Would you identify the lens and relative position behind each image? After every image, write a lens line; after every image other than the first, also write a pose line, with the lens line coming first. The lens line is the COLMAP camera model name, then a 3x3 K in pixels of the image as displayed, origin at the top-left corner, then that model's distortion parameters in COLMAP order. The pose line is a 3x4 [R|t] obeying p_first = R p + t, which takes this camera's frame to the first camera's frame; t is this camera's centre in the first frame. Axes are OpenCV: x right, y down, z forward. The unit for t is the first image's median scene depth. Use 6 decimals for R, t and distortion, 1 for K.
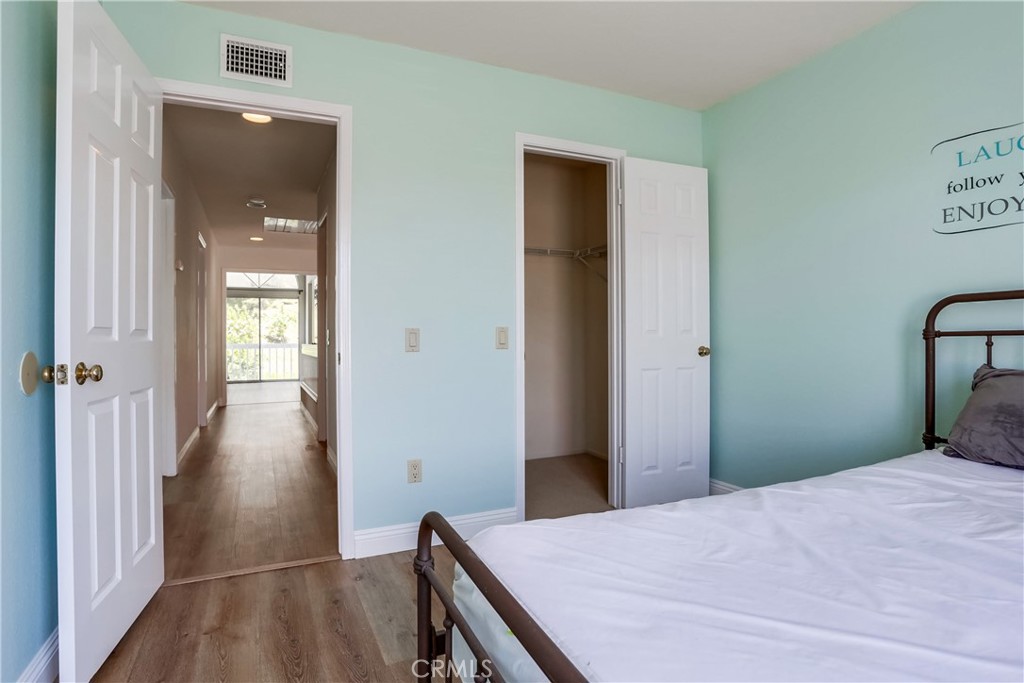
lens RADIAL K [[557.5, 0, 512.0], [0, 557.5, 341.5], [0, 0, 1]] dist [-0.000329, 0.000242]
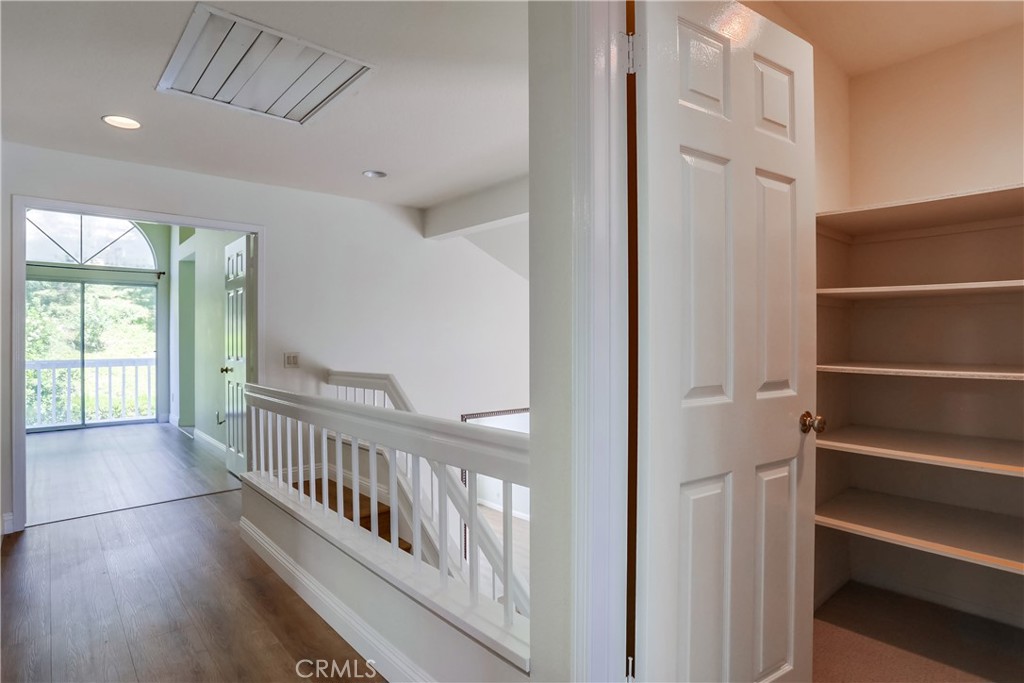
lens RADIAL K [[537.7, 0, 512.0], [0, 537.7, 341.5], [0, 0, 1]] dist [-0.074681, 0.033571]
pose [[0.952457, 0.002037, 0.304667, -0.189221], [-0.001366, 0.999996, -0.002416, -0.015667], [-0.304671, 0.001885, 0.952456, 0.347848]]
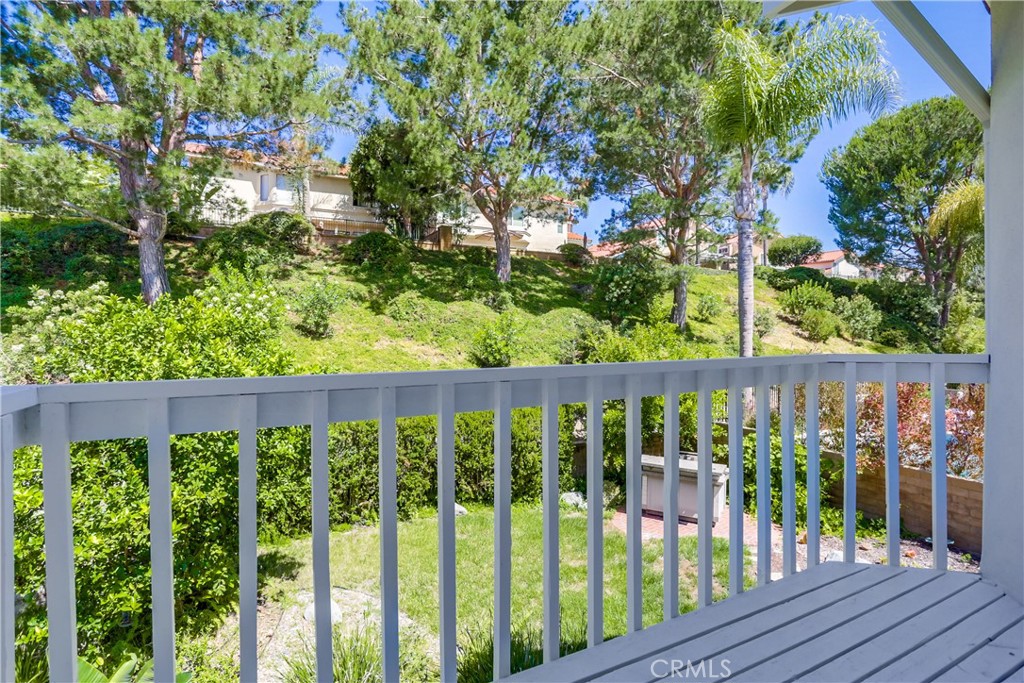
lens RADIAL K [[510.2, 0, 510.8], [0, 510.2, 338.3], [0, 0, 1]] dist [-0.061682, 0.024559]
pose [[0.997691, 0.005337, 0.067704, -0.557237], [-0.006017, 0.999933, 0.009856, -0.001955], [-0.067647, -0.010241, 0.997657, 1.021687]]
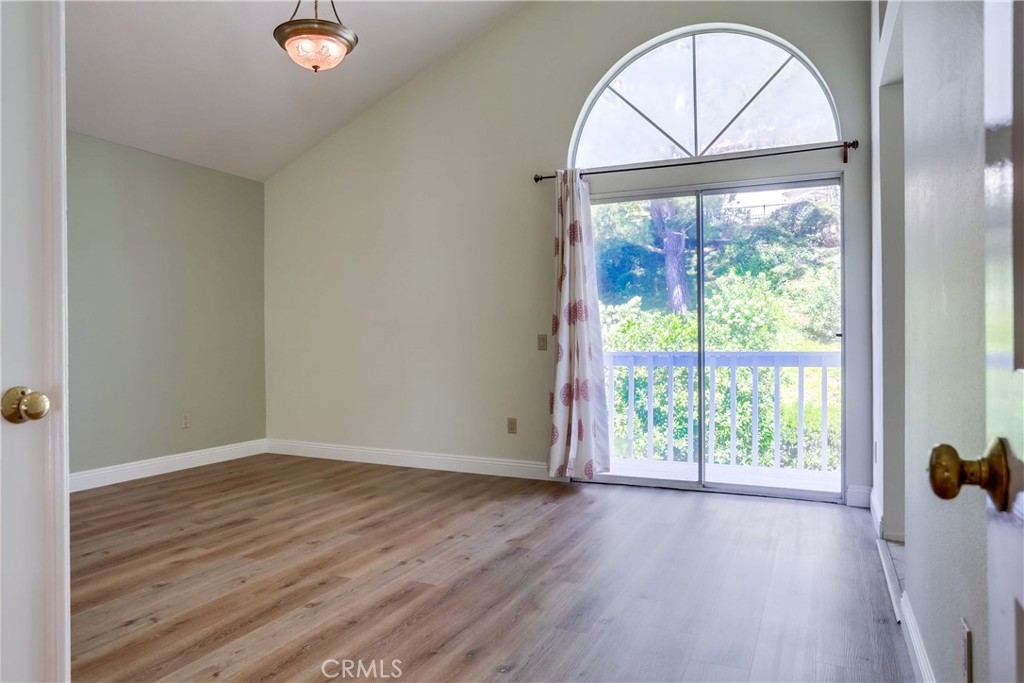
lens RADIAL K [[702.4, 0, 512.0], [0, 702.4, 335.1], [0, 0, 1]] dist [0.001003, 0.000906]
pose [[0.676434, -0.000291, -0.736503, -0.248398], [0.002168, 0.999996, 0.001597, -0.006765], [0.736500, -0.002677, 0.676433, 0.673218]]
